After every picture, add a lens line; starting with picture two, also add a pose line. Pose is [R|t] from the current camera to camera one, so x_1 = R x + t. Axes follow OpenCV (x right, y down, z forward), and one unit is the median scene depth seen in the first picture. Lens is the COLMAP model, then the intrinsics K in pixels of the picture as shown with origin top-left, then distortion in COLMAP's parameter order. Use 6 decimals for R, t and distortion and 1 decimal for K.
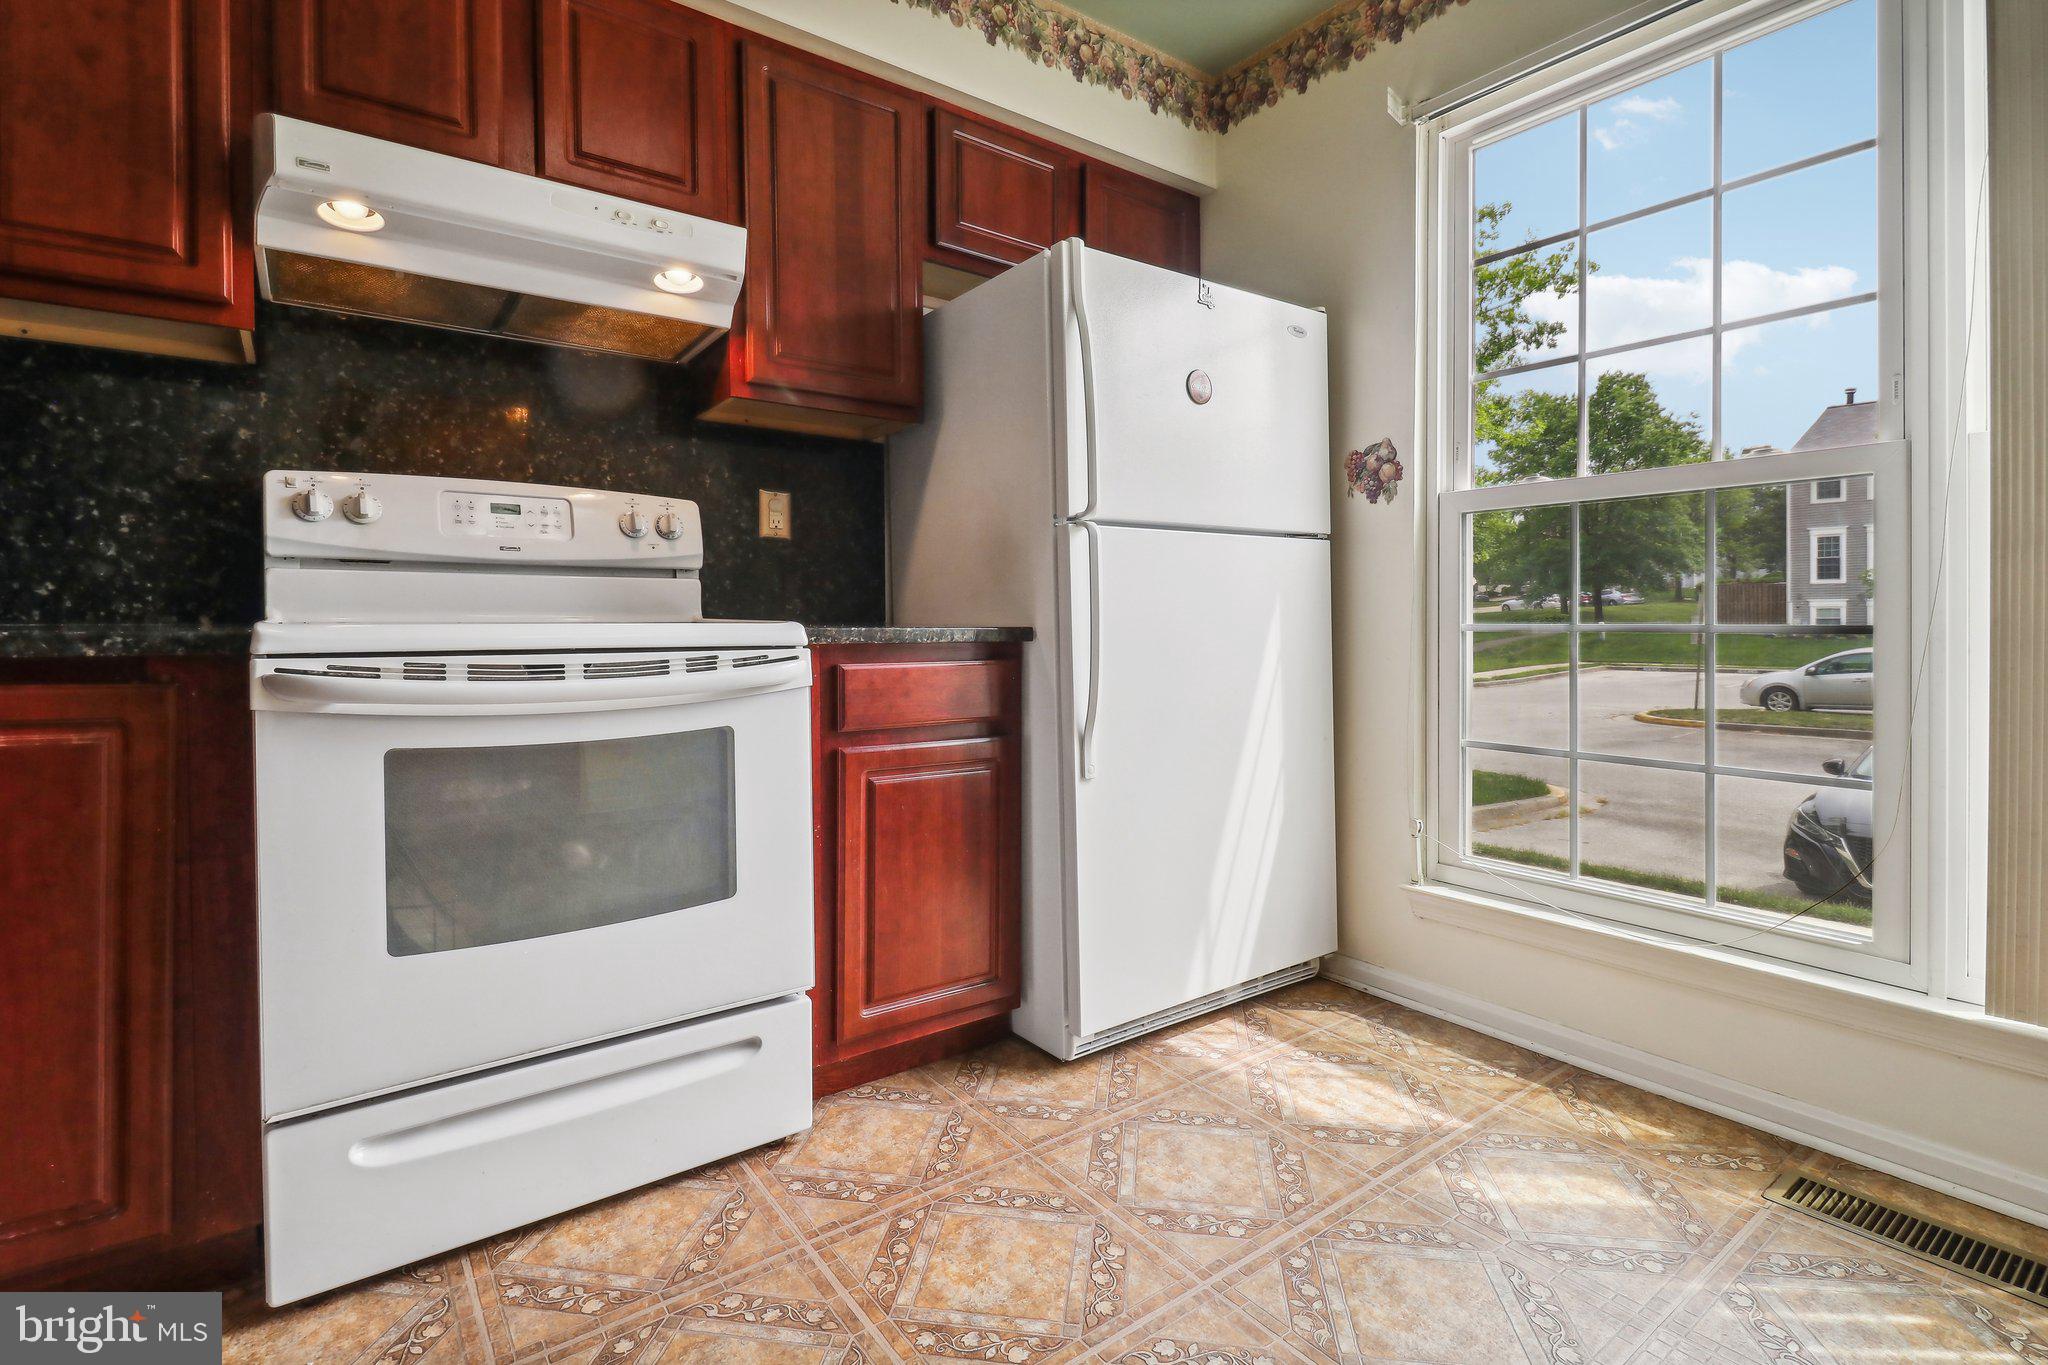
lens RADIAL K [[970.2, 0, 998.8], [0, 970.2, 631.5], [0, 0, 1]] dist [0.027369, -0.015642]
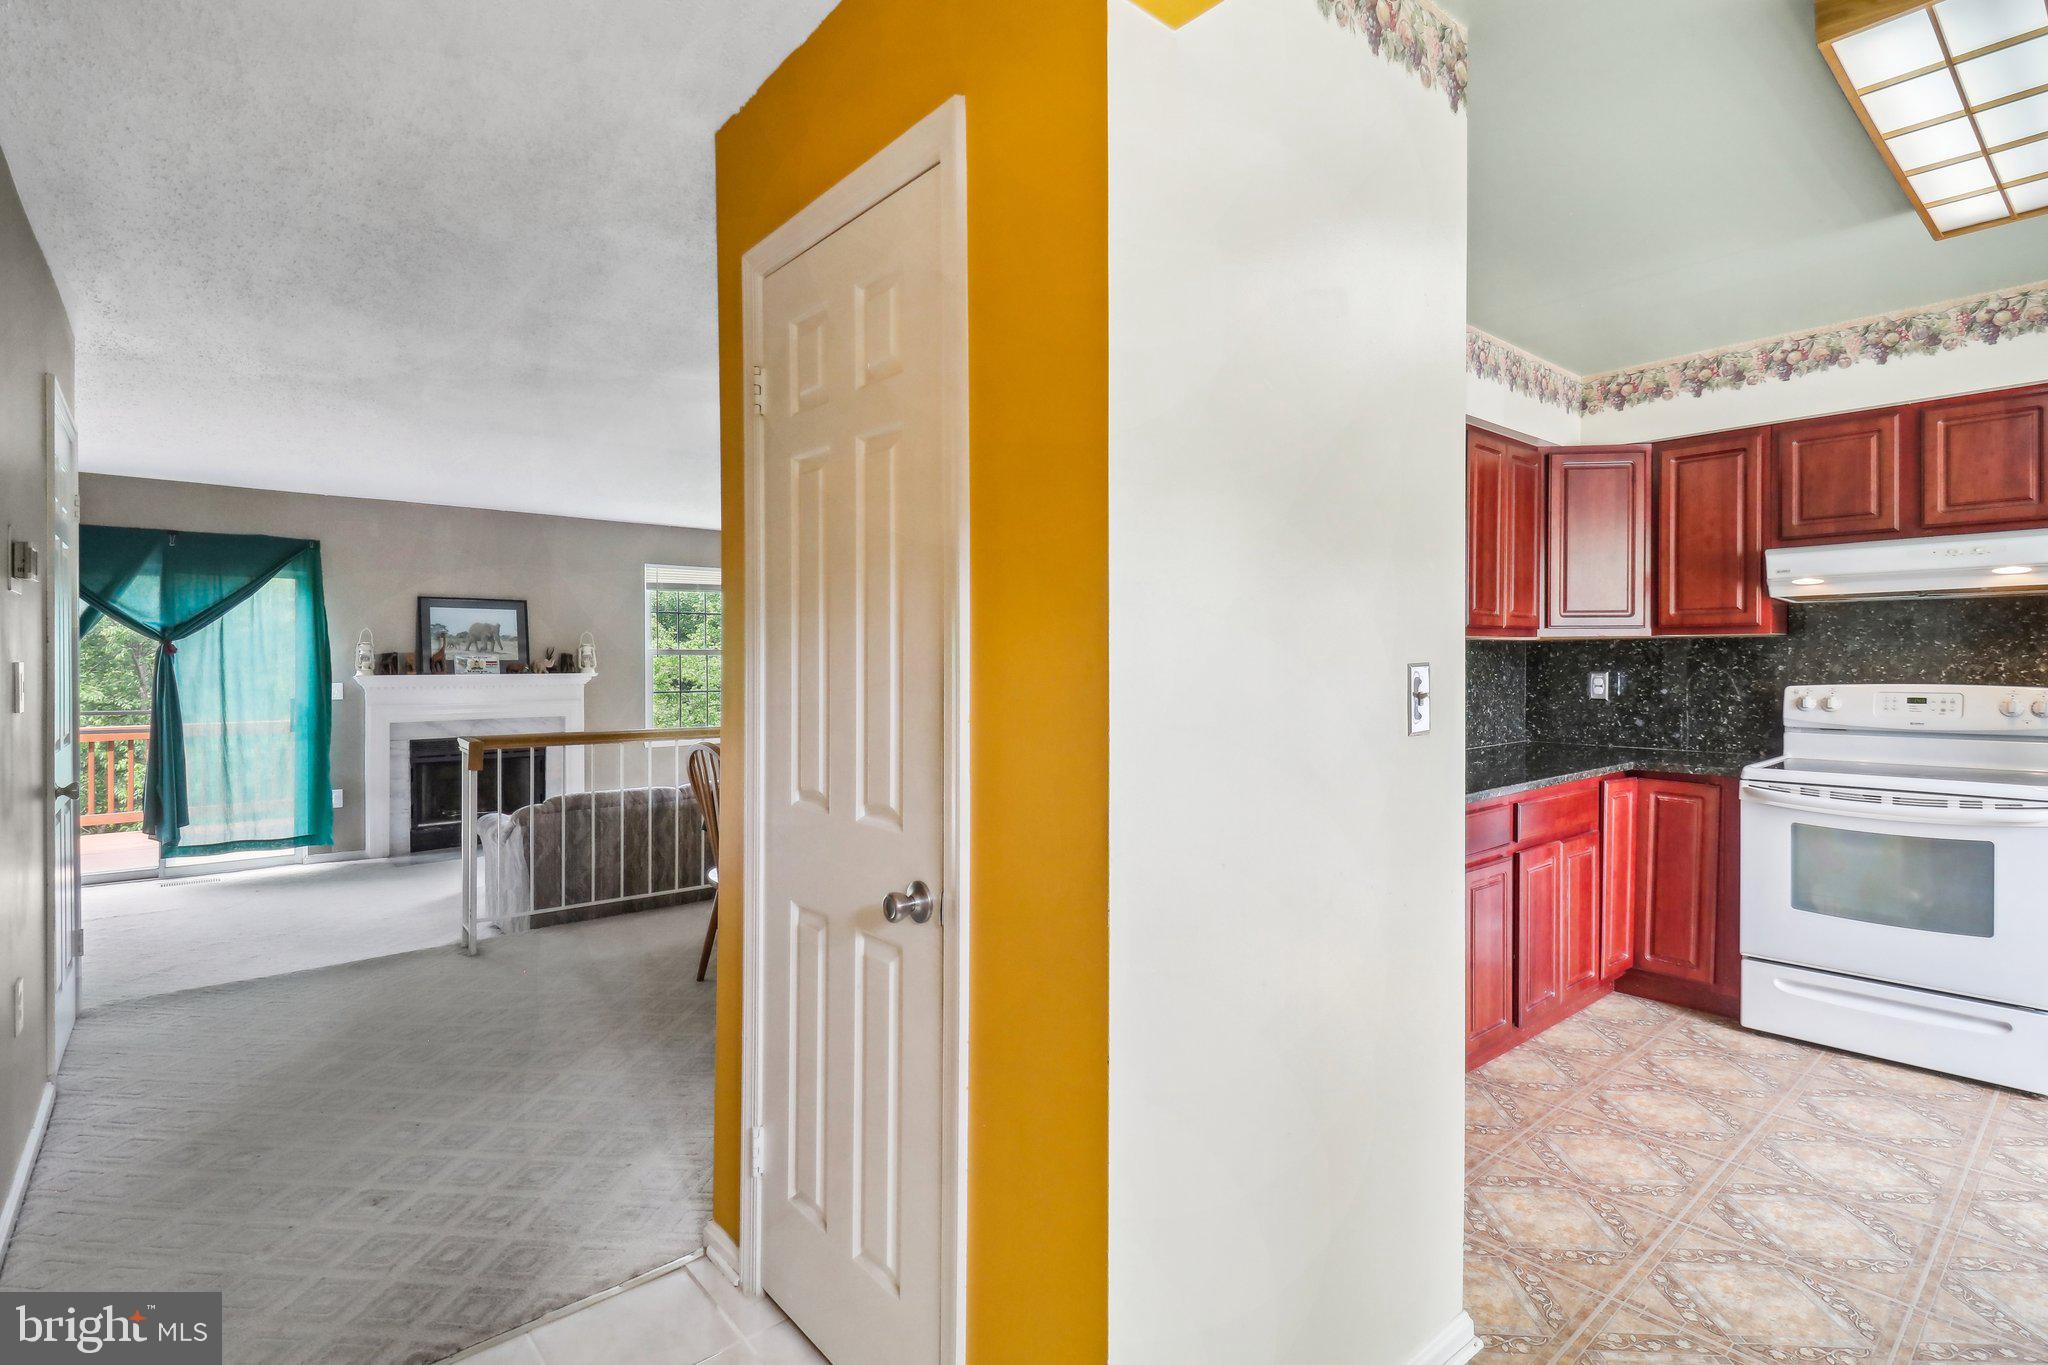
lens RADIAL K [[947.5, 0, 1009.7], [0, 947.5, 677.8], [0, 0, 1]] dist [0.001566, -0.013158]
pose [[0.060459, 0.011174, -0.998108, 1.283813], [-0.011305, 0.999881, 0.010510, -0.195559], [0.998107, 0.010649, 0.060578, -0.876409]]
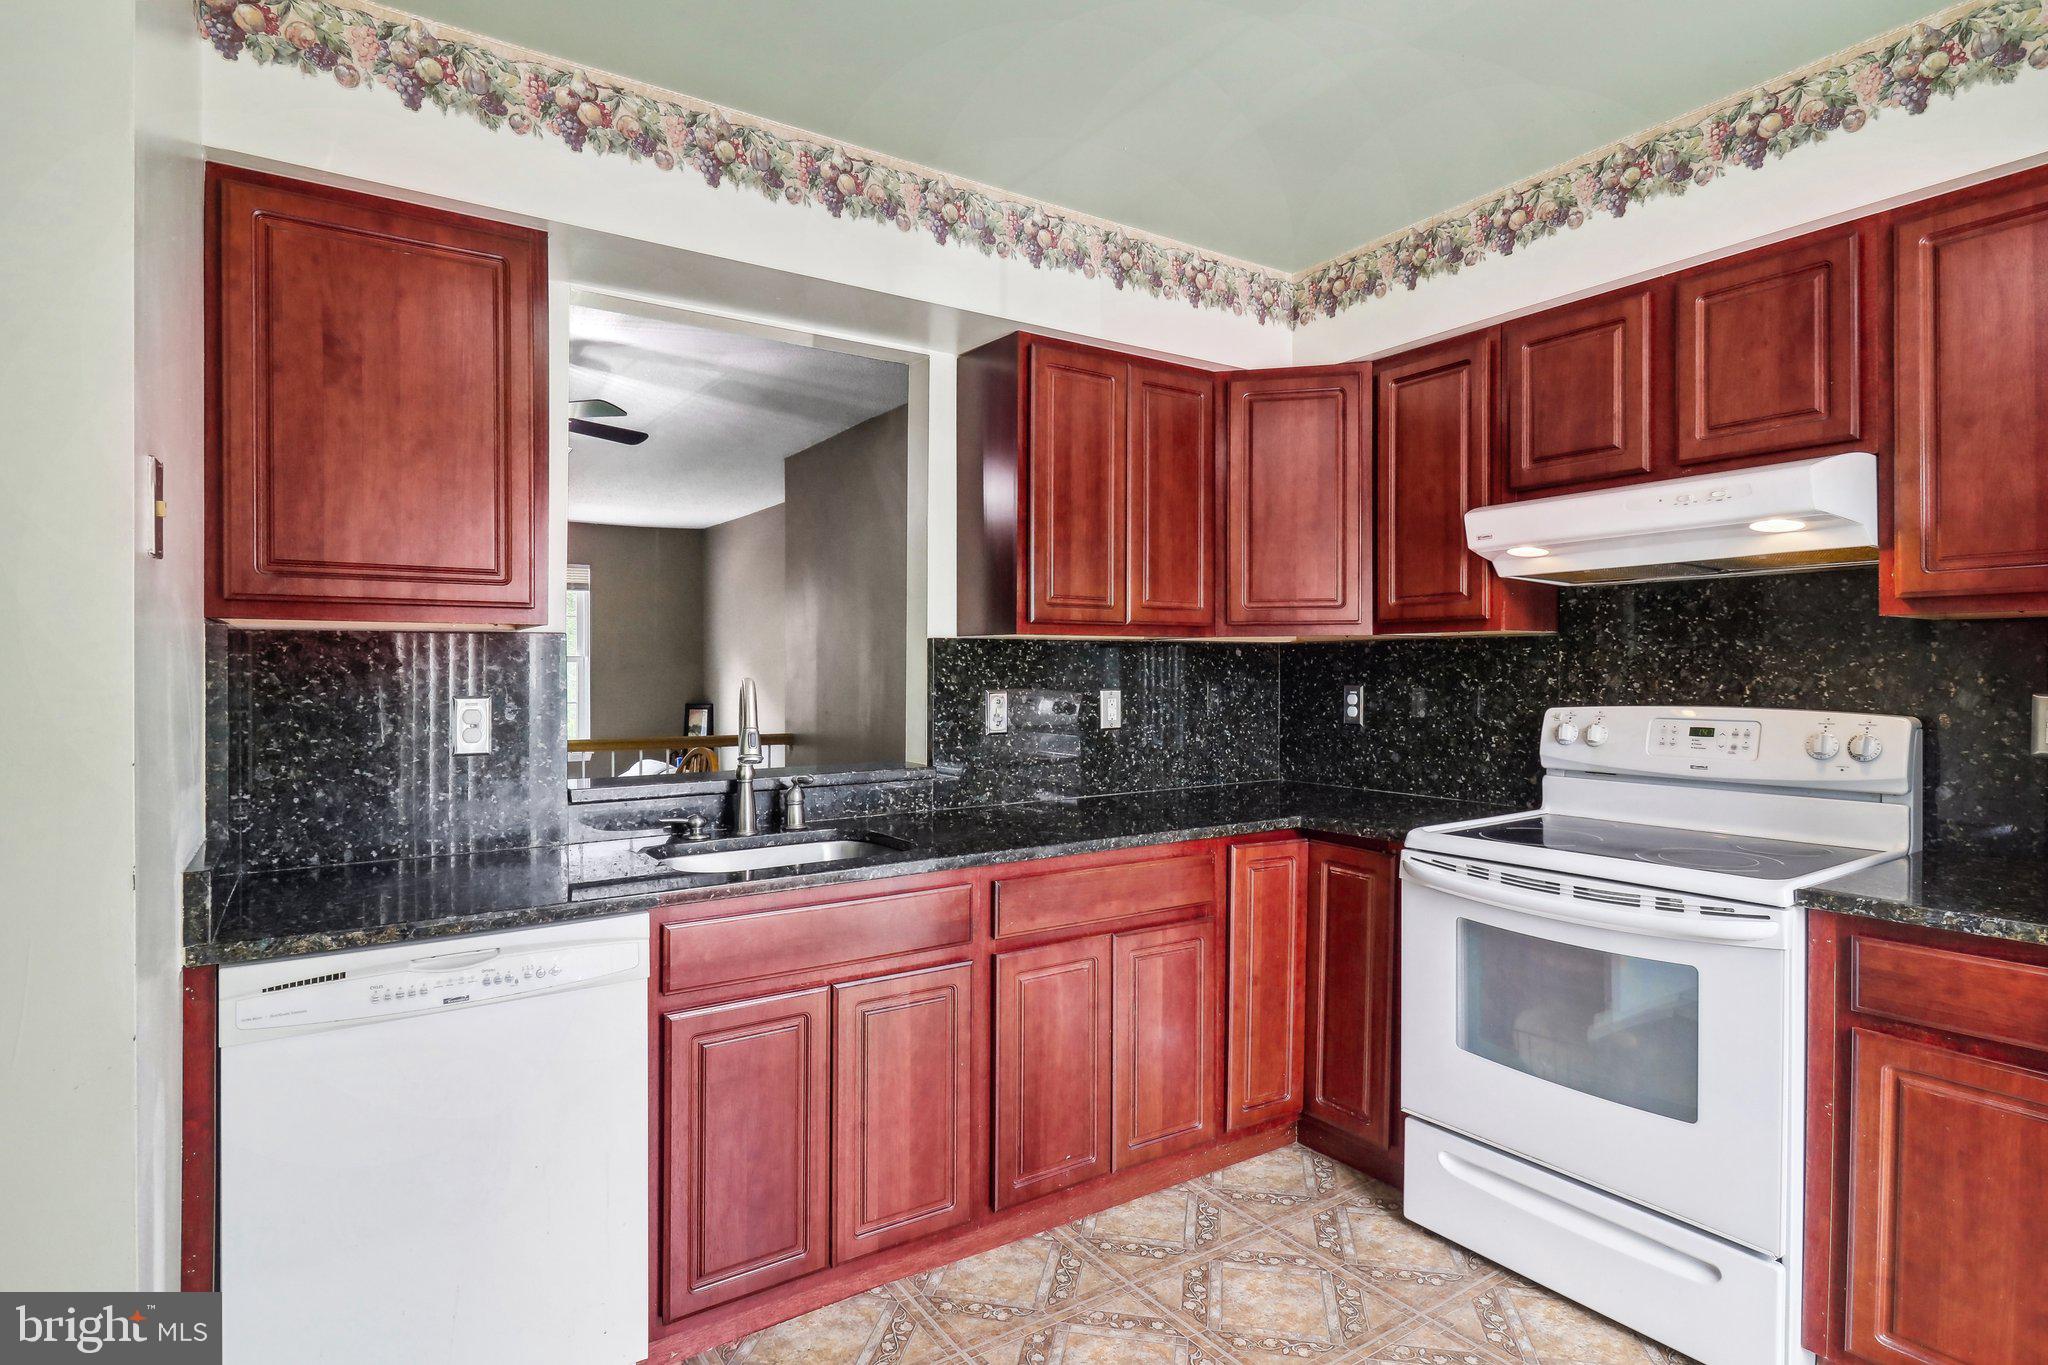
lens RADIAL K [[1046.1, 0, 1024.0], [0, 1046.1, 682.5], [0, 0, 1]] dist [0.012733, -0.027807]
pose [[-0.033872, 0.007052, -0.999401, 0.895732], [-0.012790, 0.999890, 0.007489, -0.215857], [0.999344, 0.013036, -0.033778, 0.280296]]
